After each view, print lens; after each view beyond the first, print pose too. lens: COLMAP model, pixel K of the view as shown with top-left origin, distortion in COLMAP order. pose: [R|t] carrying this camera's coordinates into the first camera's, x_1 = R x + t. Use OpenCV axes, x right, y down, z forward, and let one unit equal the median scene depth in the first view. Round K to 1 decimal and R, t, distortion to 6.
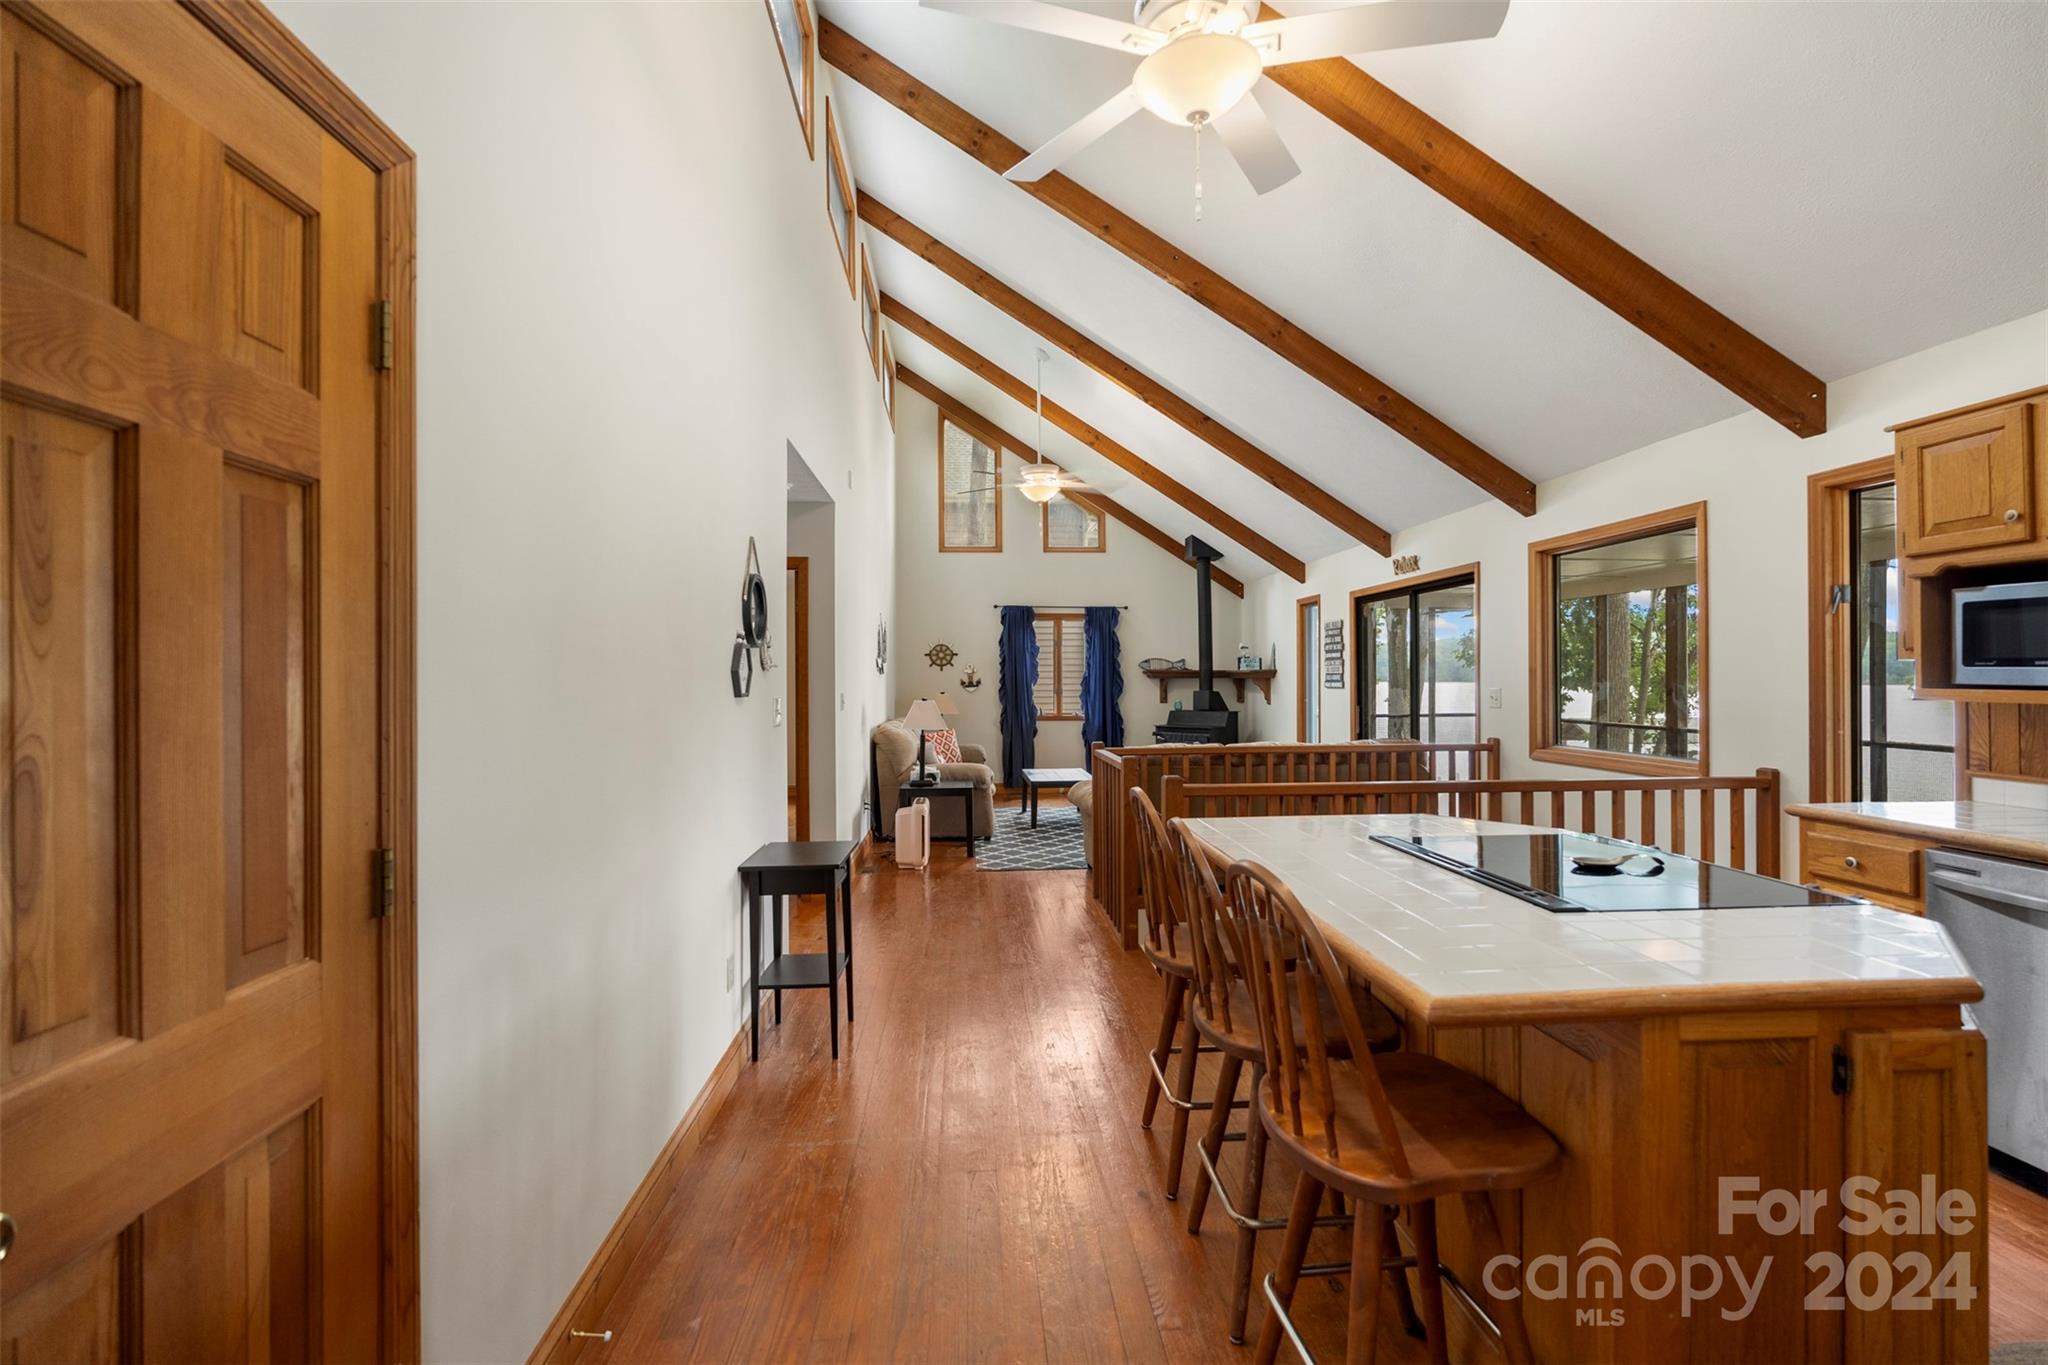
lens RADIAL K [[908.5, 0, 1022.9], [0, 908.5, 673.4], [0, 0, 1]] dist [0.000948, 0.000361]
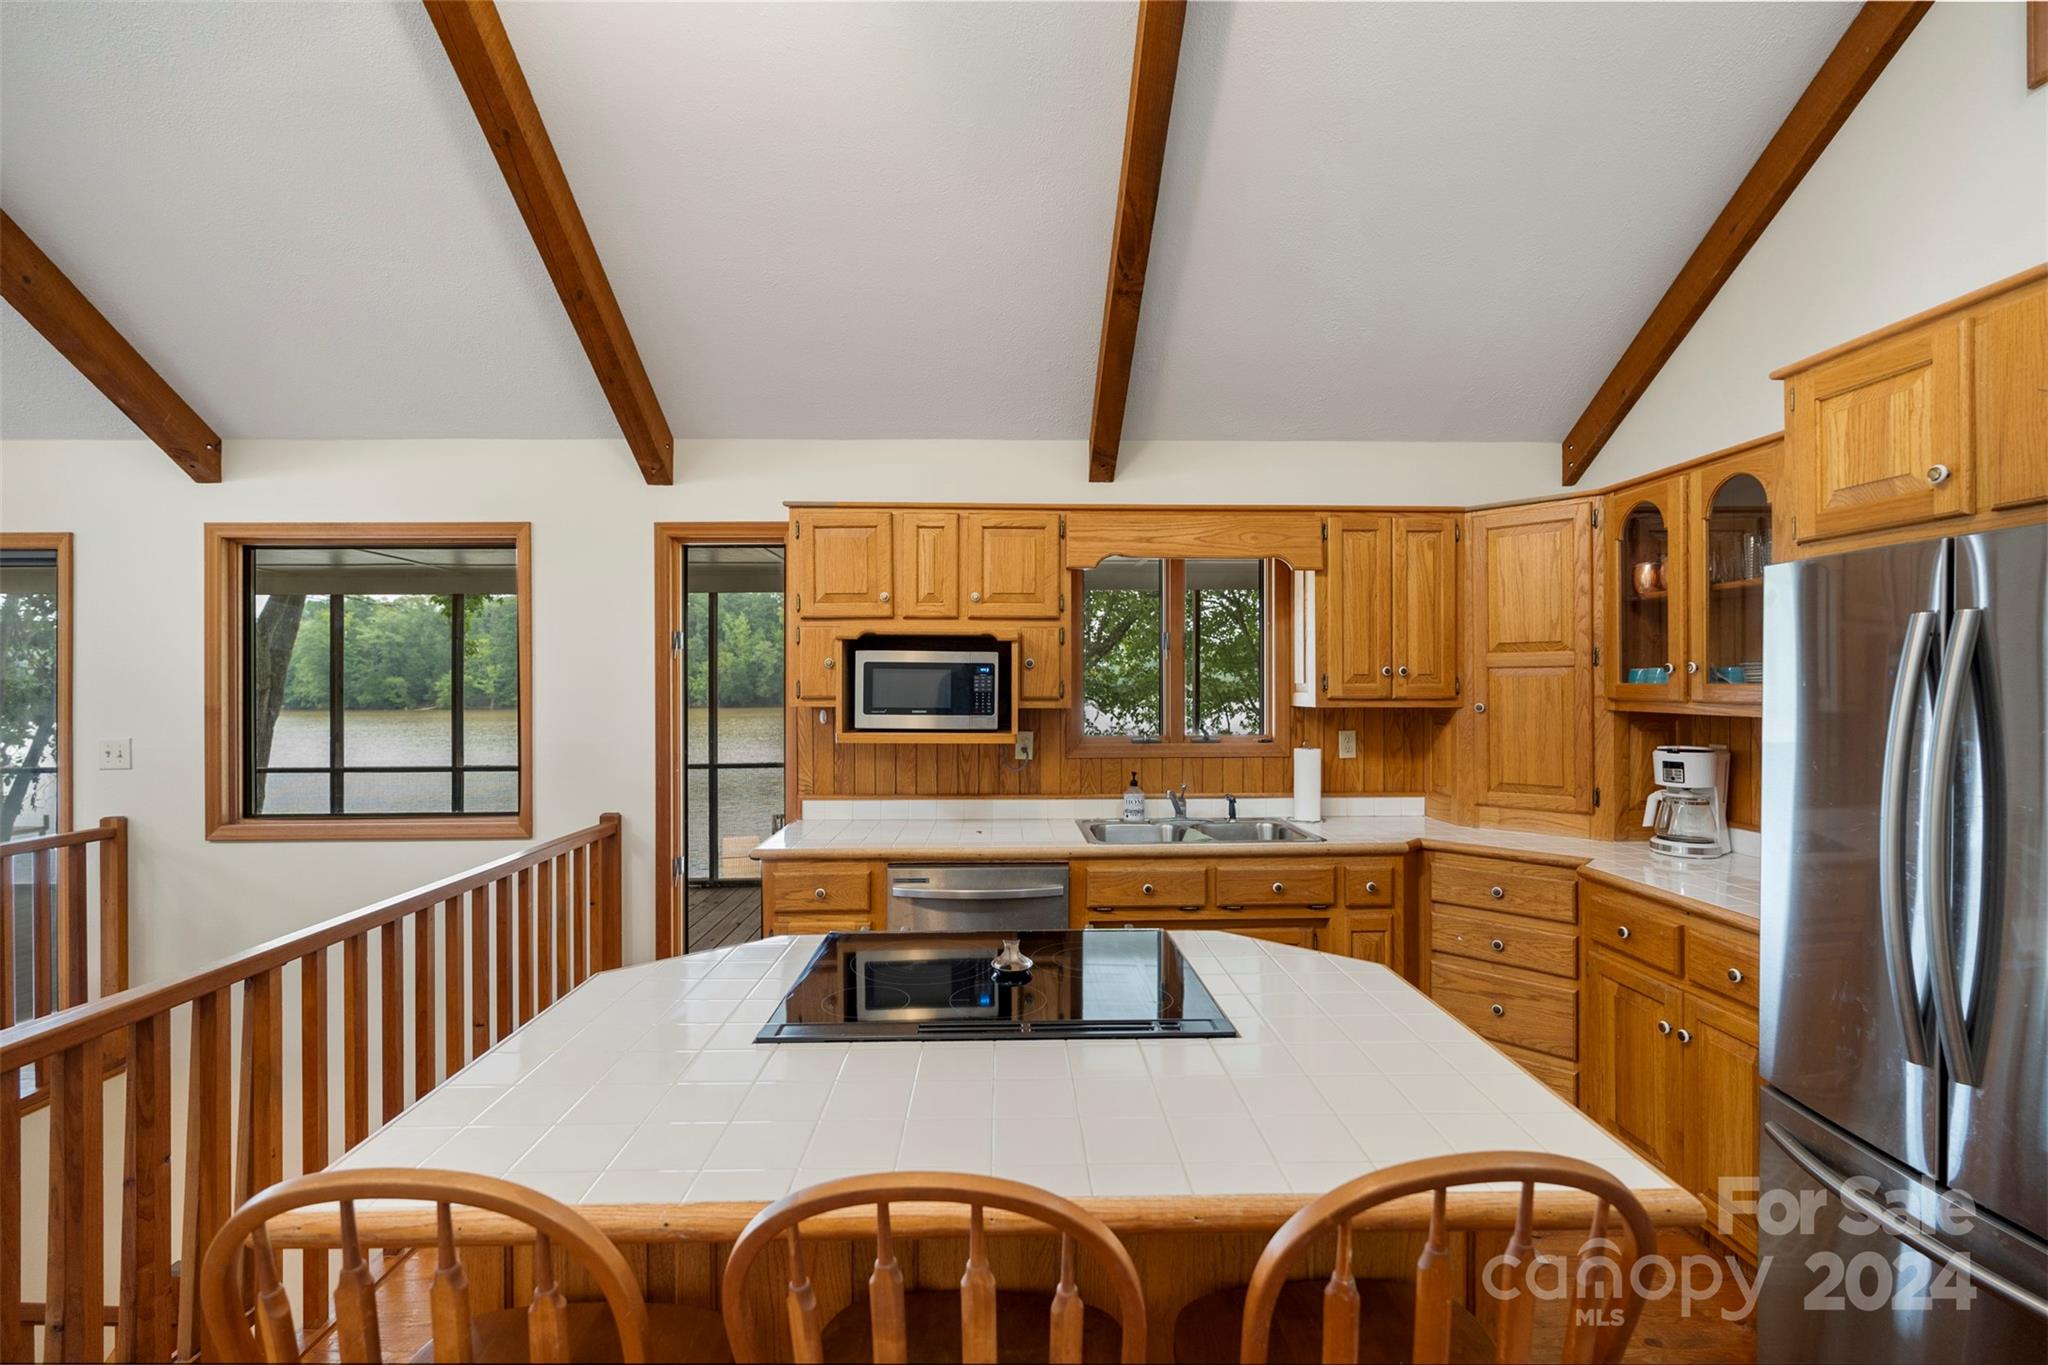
lens RADIAL K [[900.6, 0, 1024.0], [0, 900.6, 682.5], [0, 0, 1]] dist [-0.000804, -0.000216]
pose [[0.038806, 0.003722, 0.999240, -0.066396], [-0.001453, 0.999992, -0.003669, -0.017324], [-0.999246, -0.001309, 0.038811, 0.275208]]
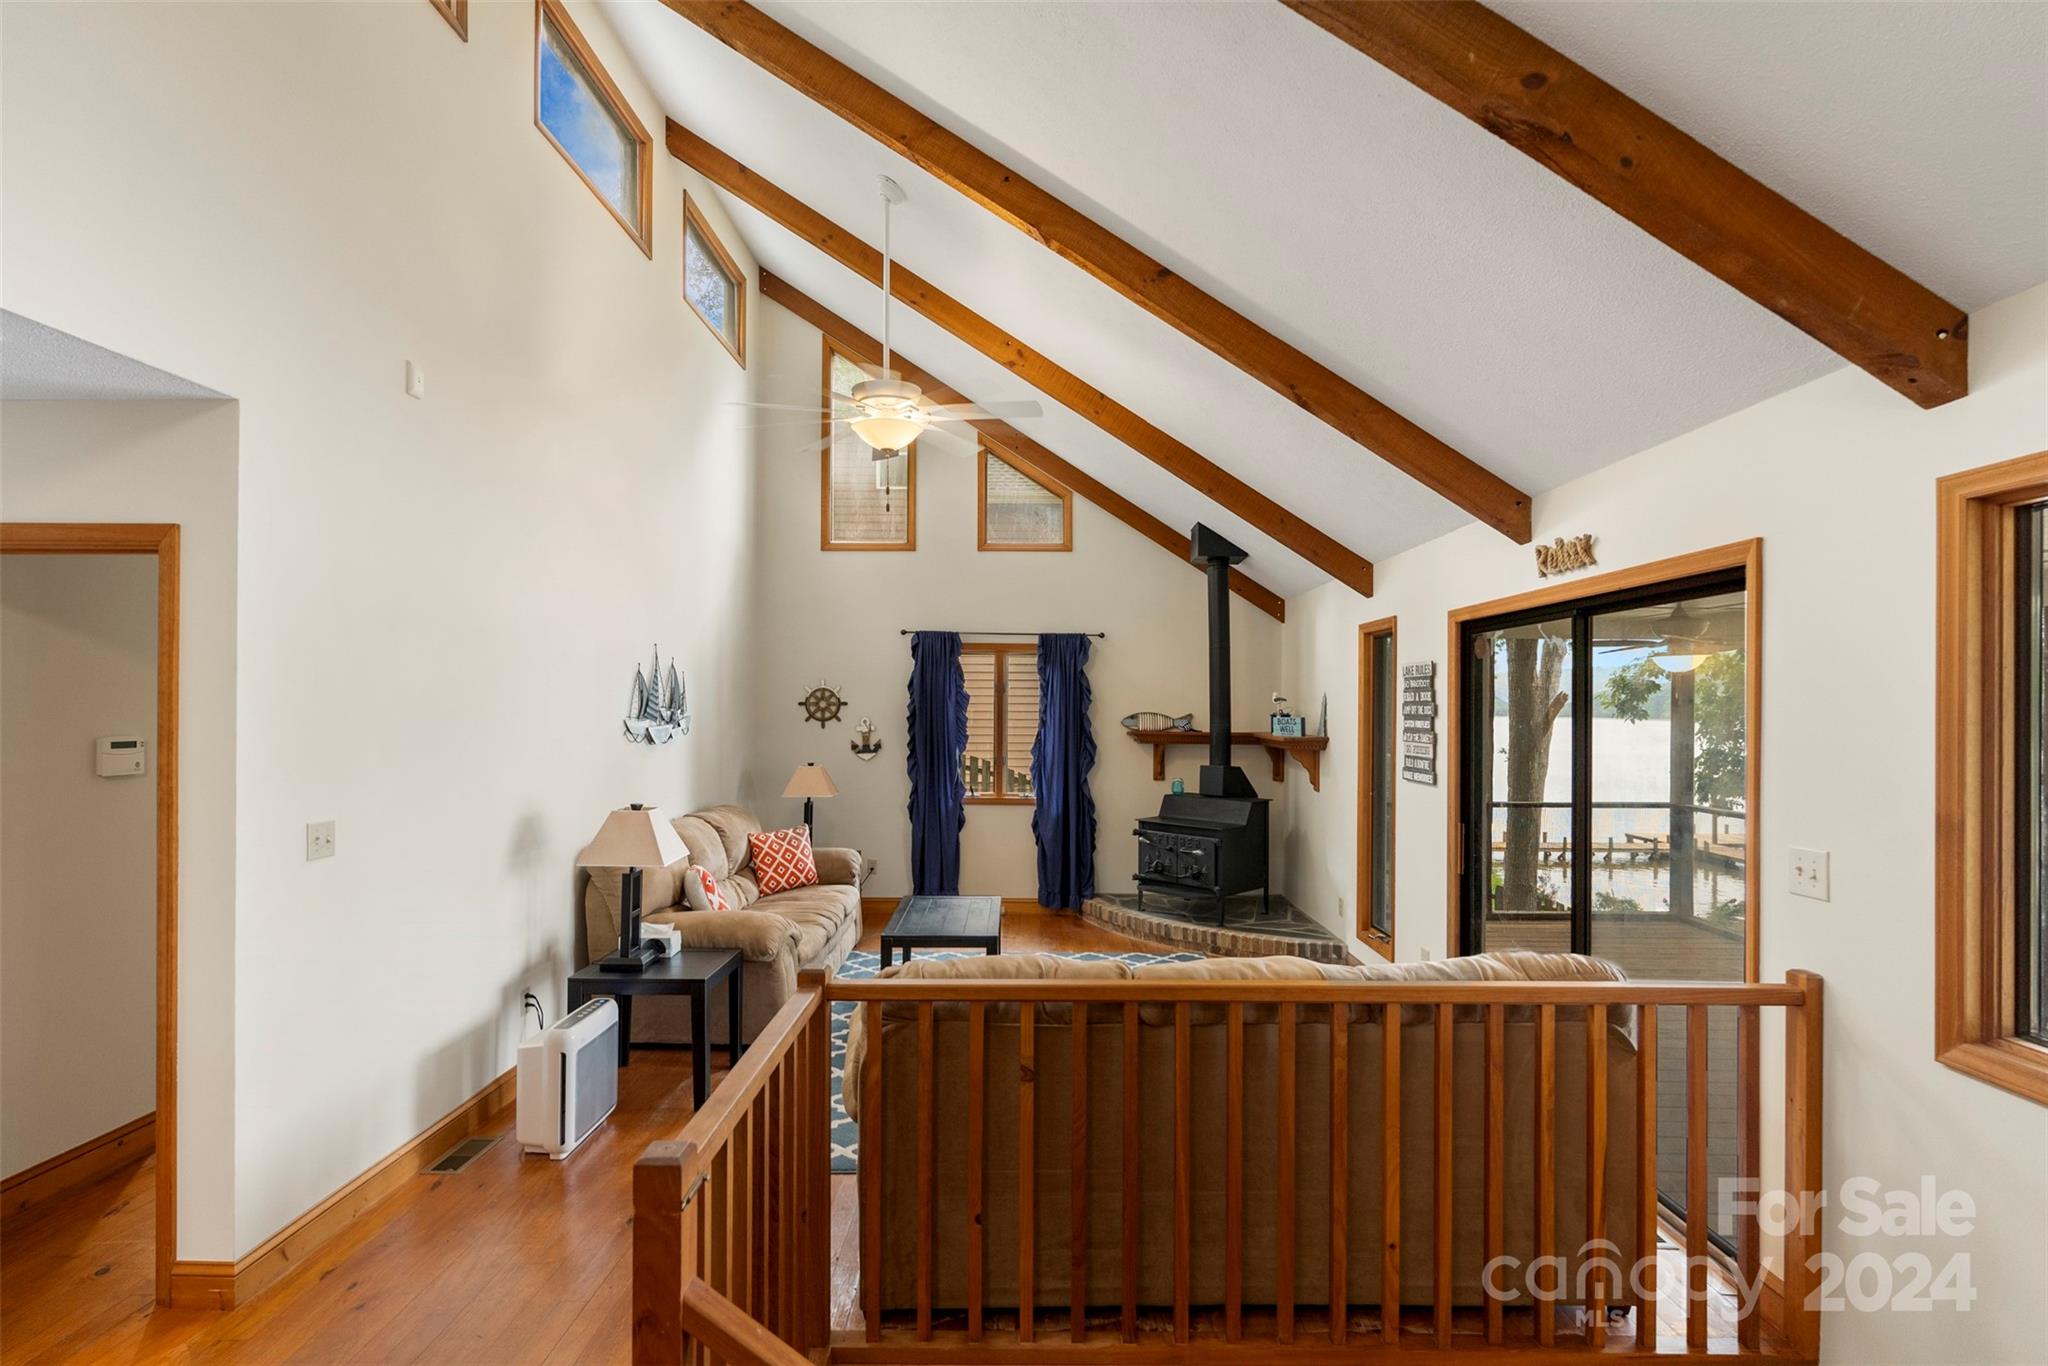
lens RADIAL K [[980.9, 0, 1024.9], [0, 980.9, 699.7], [0, 0, 1]] dist [-0.000837, -0.000084]
pose [[0.997541, 0.010389, -0.069315, 0.162484], [-0.010463, 0.999945, -0.000705, -0.037160], [0.069304, 0.001429, 0.997595, 0.435724]]
